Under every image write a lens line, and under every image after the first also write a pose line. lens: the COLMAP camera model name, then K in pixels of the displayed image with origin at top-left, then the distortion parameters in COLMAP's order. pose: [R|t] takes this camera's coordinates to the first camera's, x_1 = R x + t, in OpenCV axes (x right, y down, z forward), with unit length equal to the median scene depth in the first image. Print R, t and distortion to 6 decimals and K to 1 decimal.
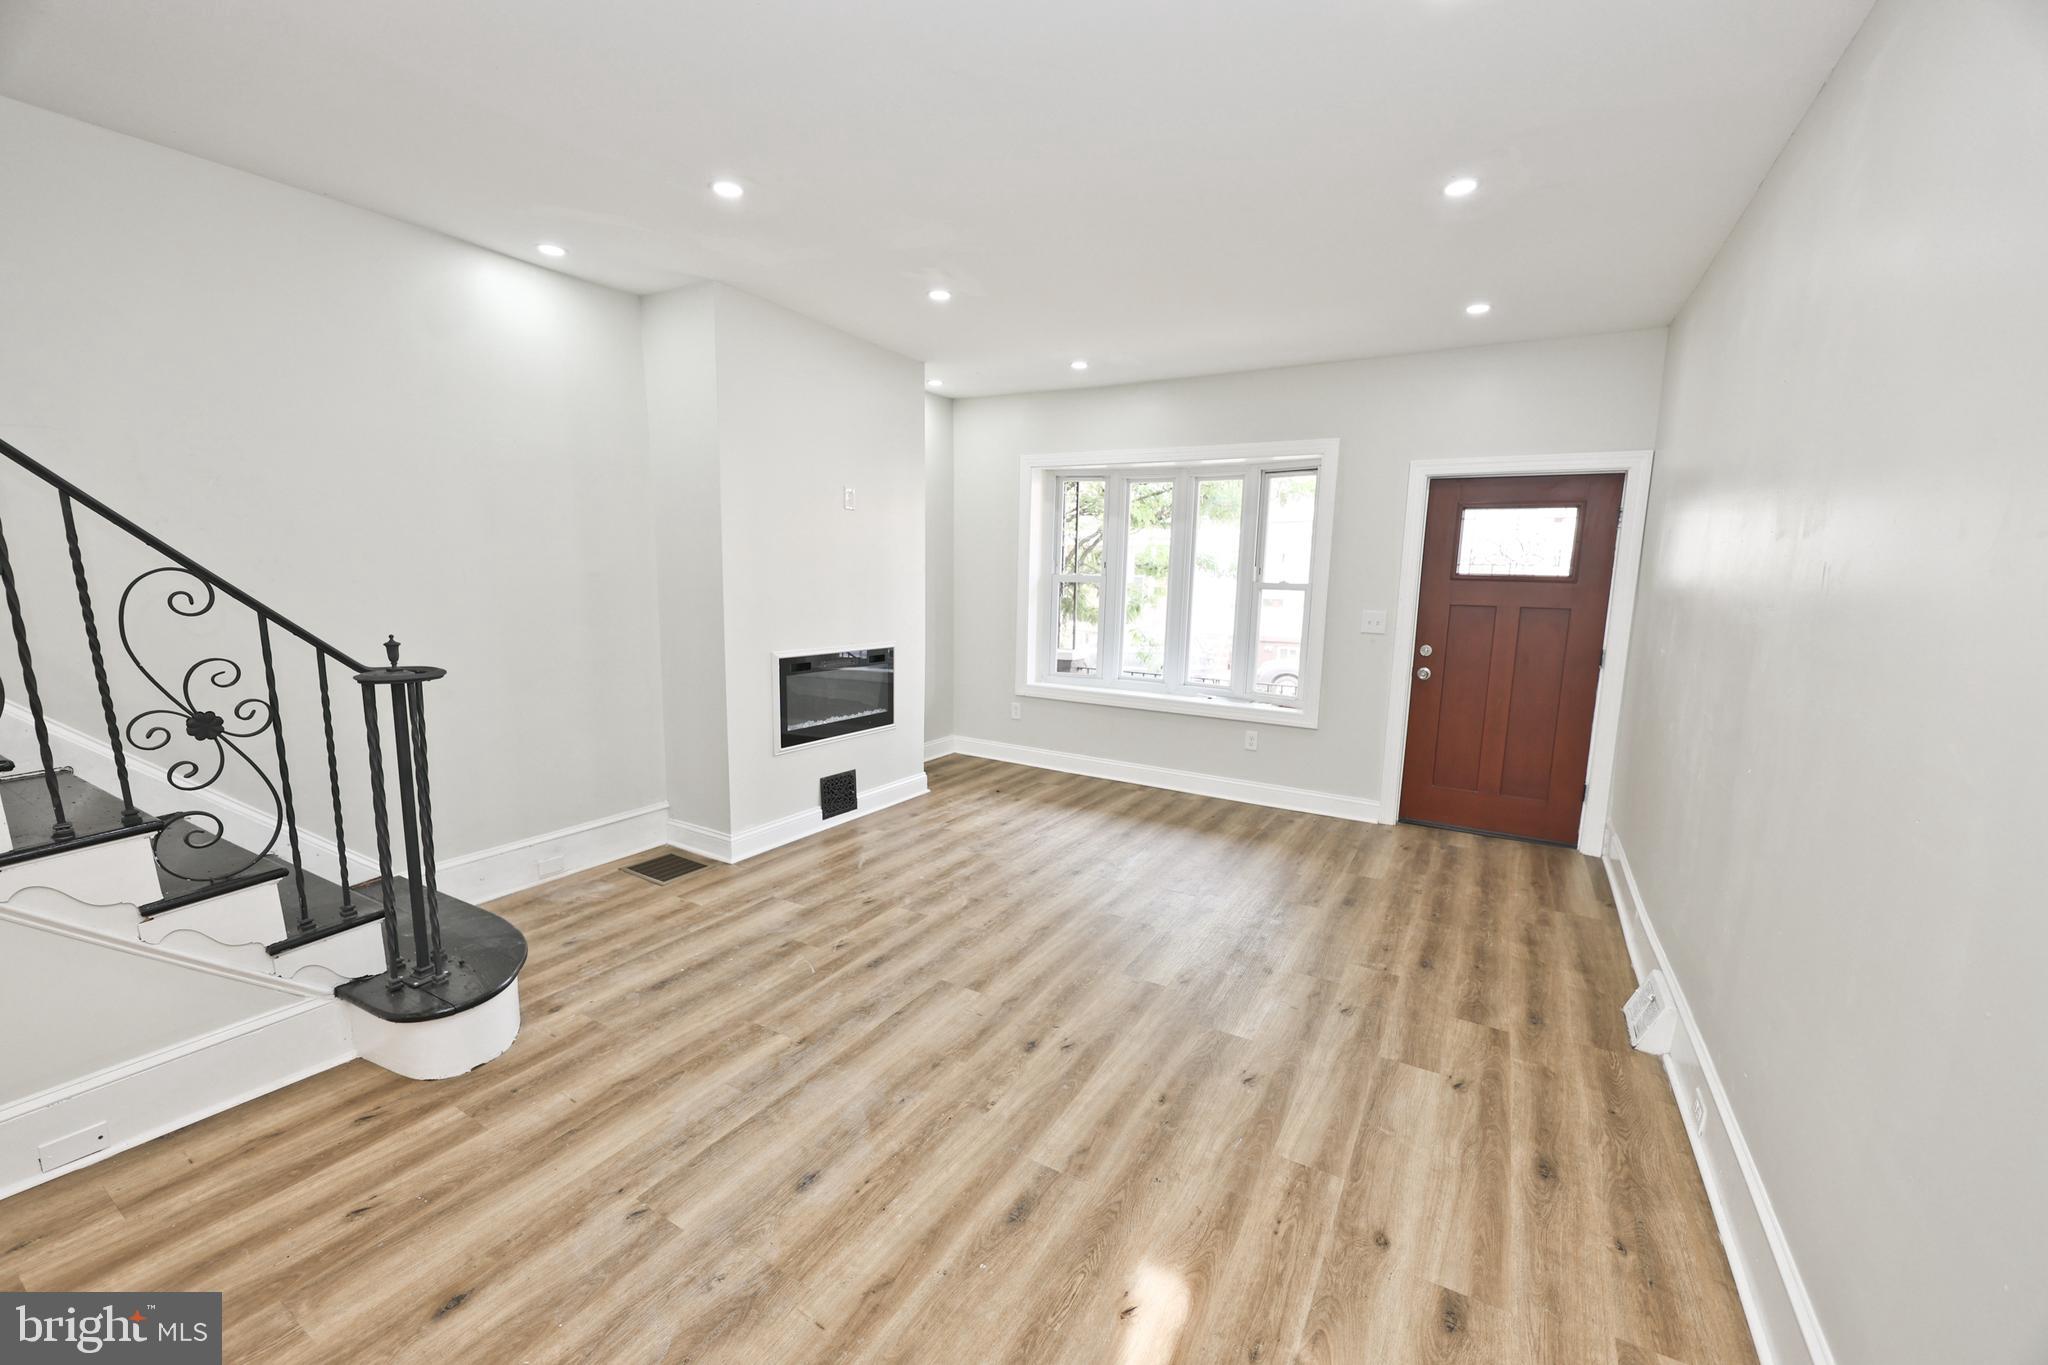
lens RADIAL K [[812.7, 0, 1023.1], [0, 812.7, 695.8], [0, 0, 1]] dist [-0.000954, -0.003730]
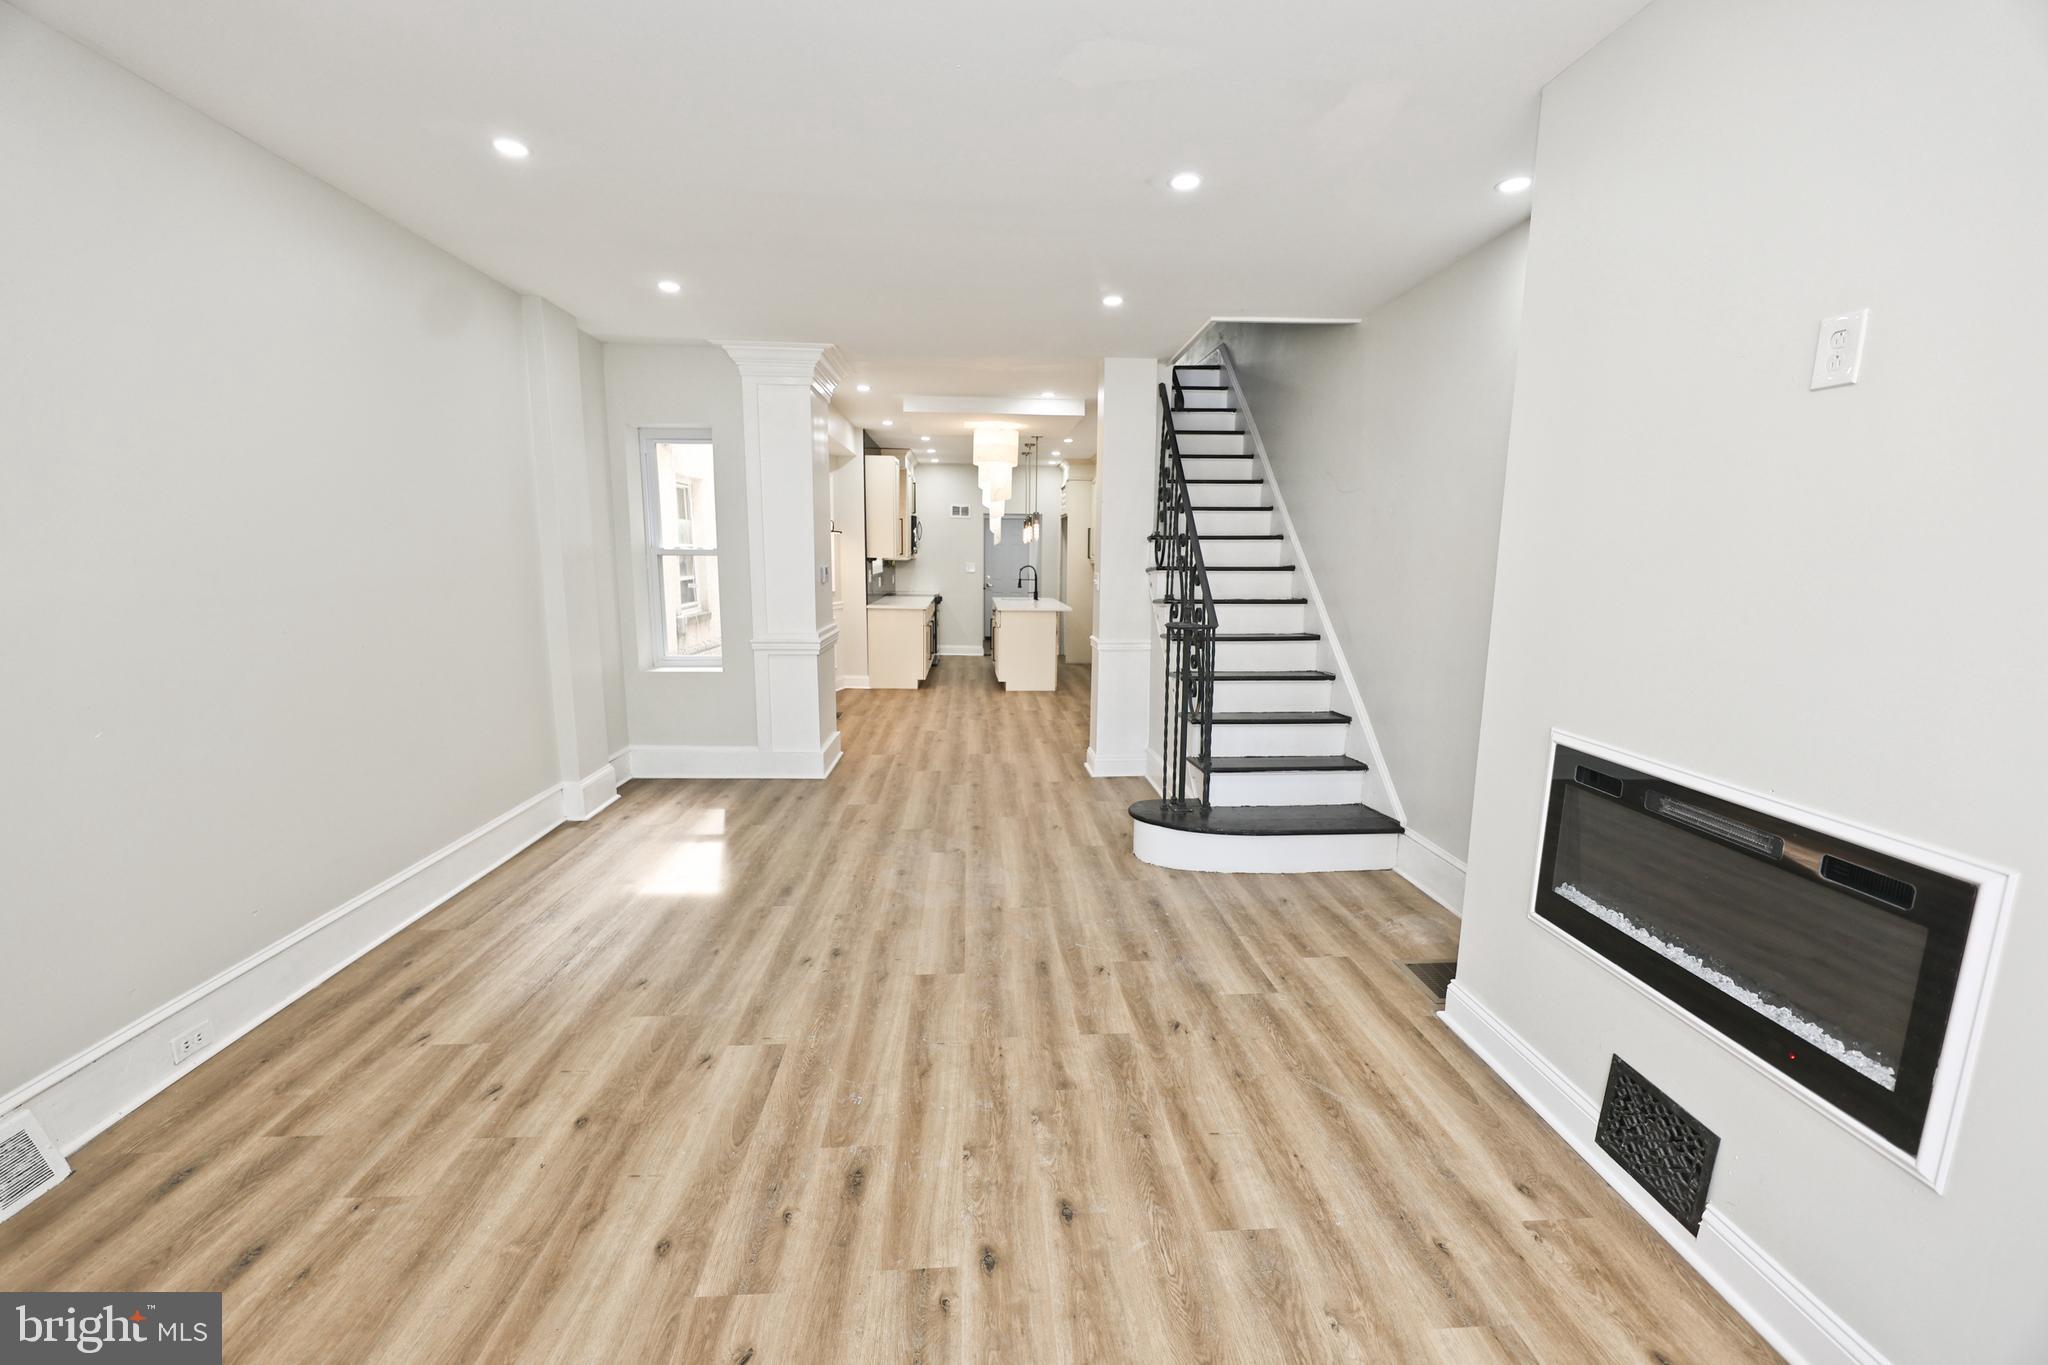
lens RADIAL K [[812.7, 0, 1021.3], [0, 812.7, 680.3], [0, 0, 1]] dist [-0.000954, -0.003730]
pose [[-0.826939, 0.057623, -0.559332, 0.356909], [-0.112590, 0.957622, 0.265112, -0.247889], [0.550905, 0.282207, -0.785406, 1.645386]]
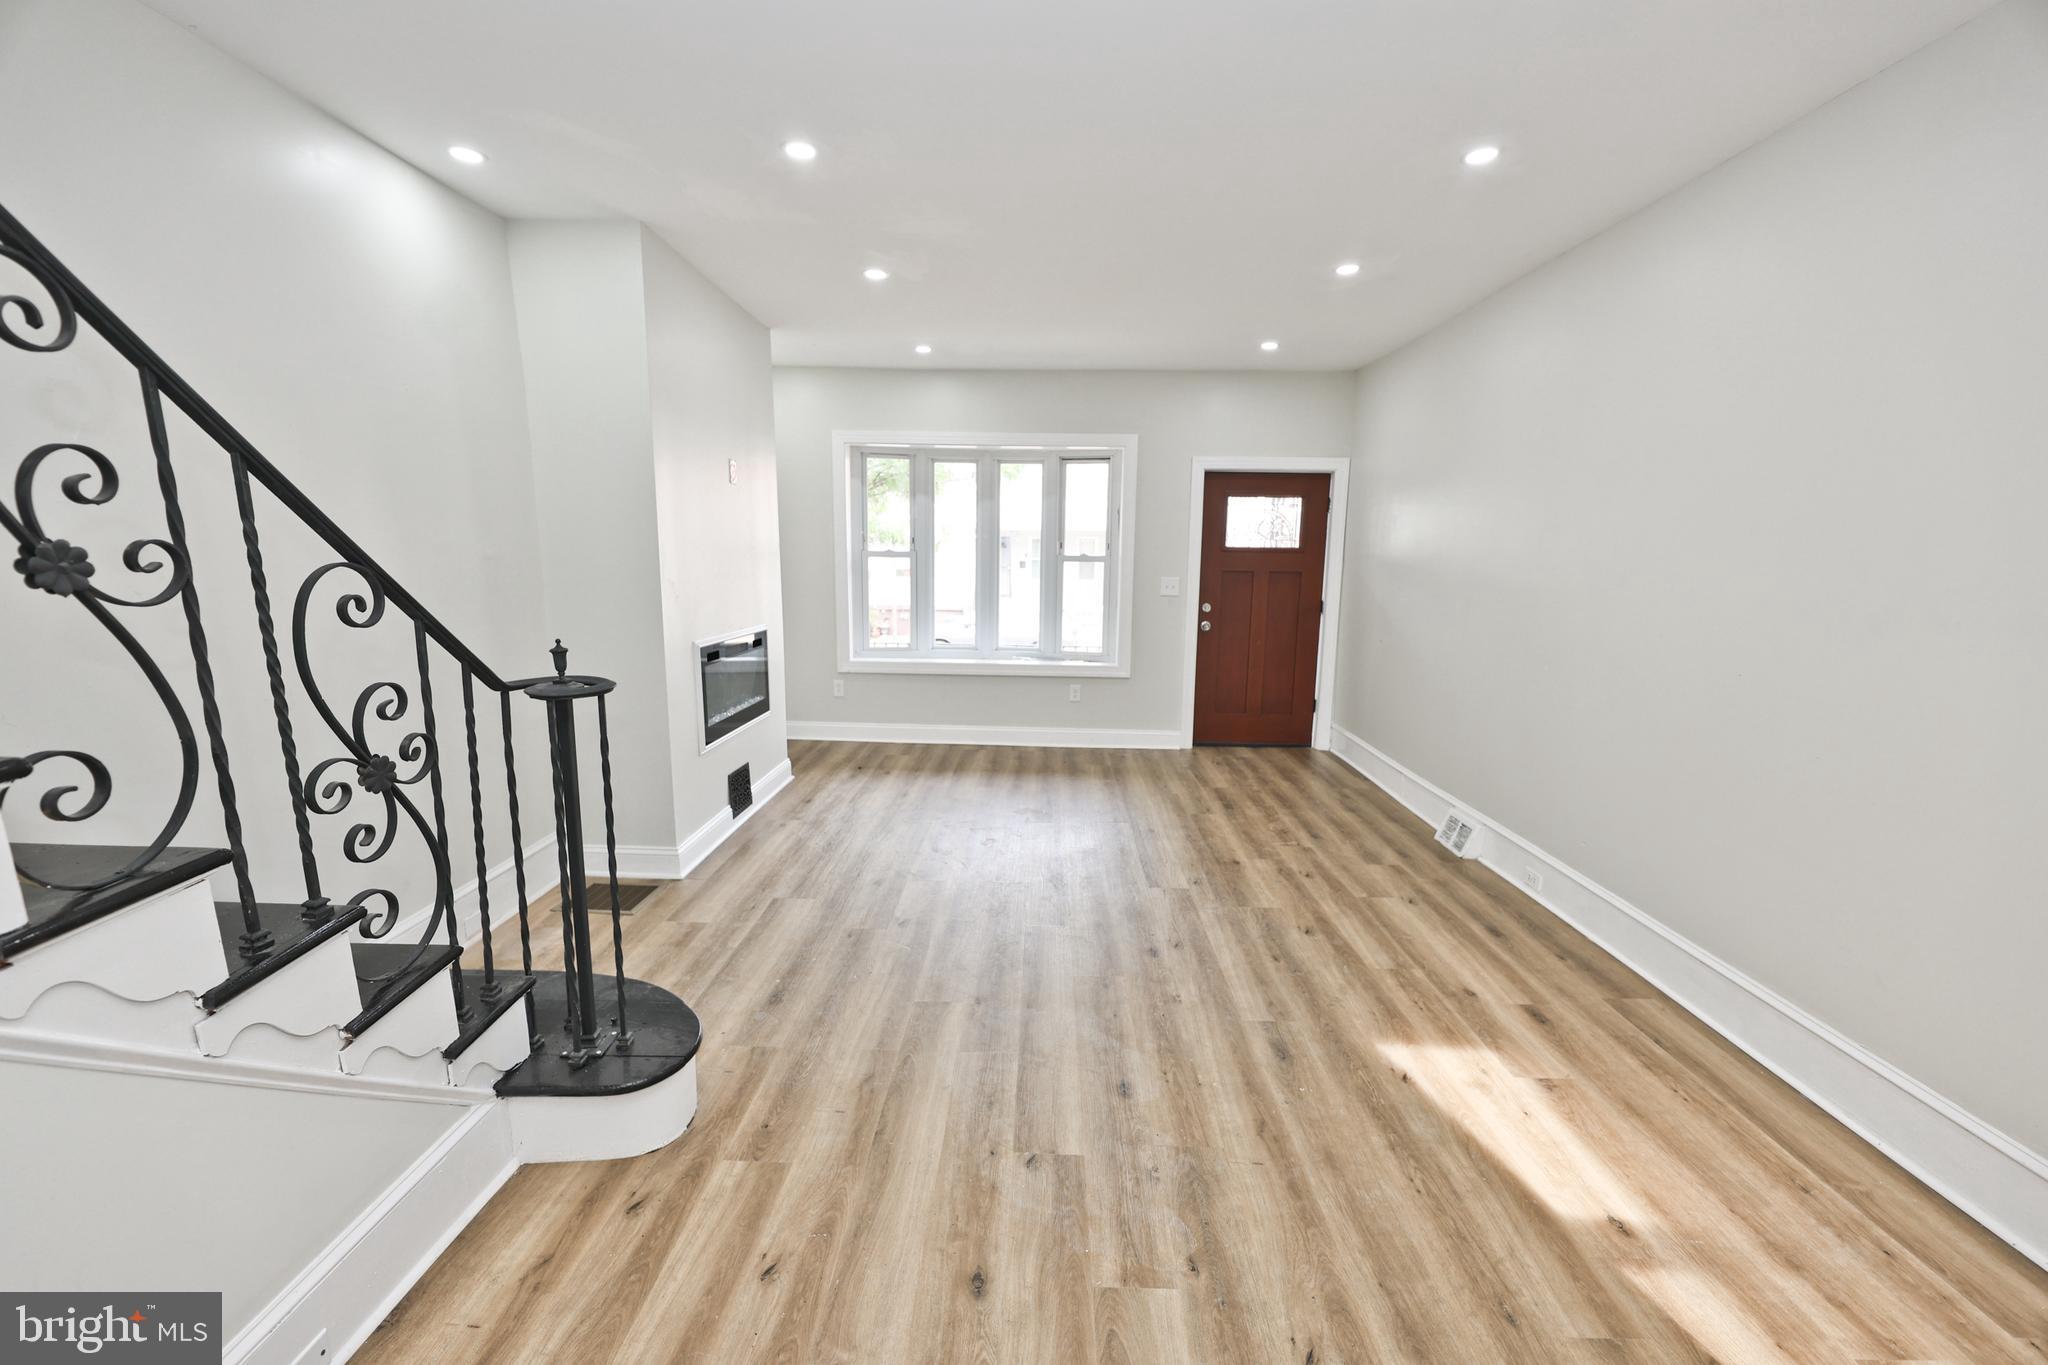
lens RADIAL K [[812.7, 0, 1024.6], [0, 812.7, 683.1], [0, 0, 1]] dist [-0.000954, -0.003730]
pose [[0.874744, -0.089567, 0.476237, -0.571759], [0.080021, 0.995977, 0.040333, -0.019693], [-0.477933, 0.002828, 0.878392, 0.038124]]
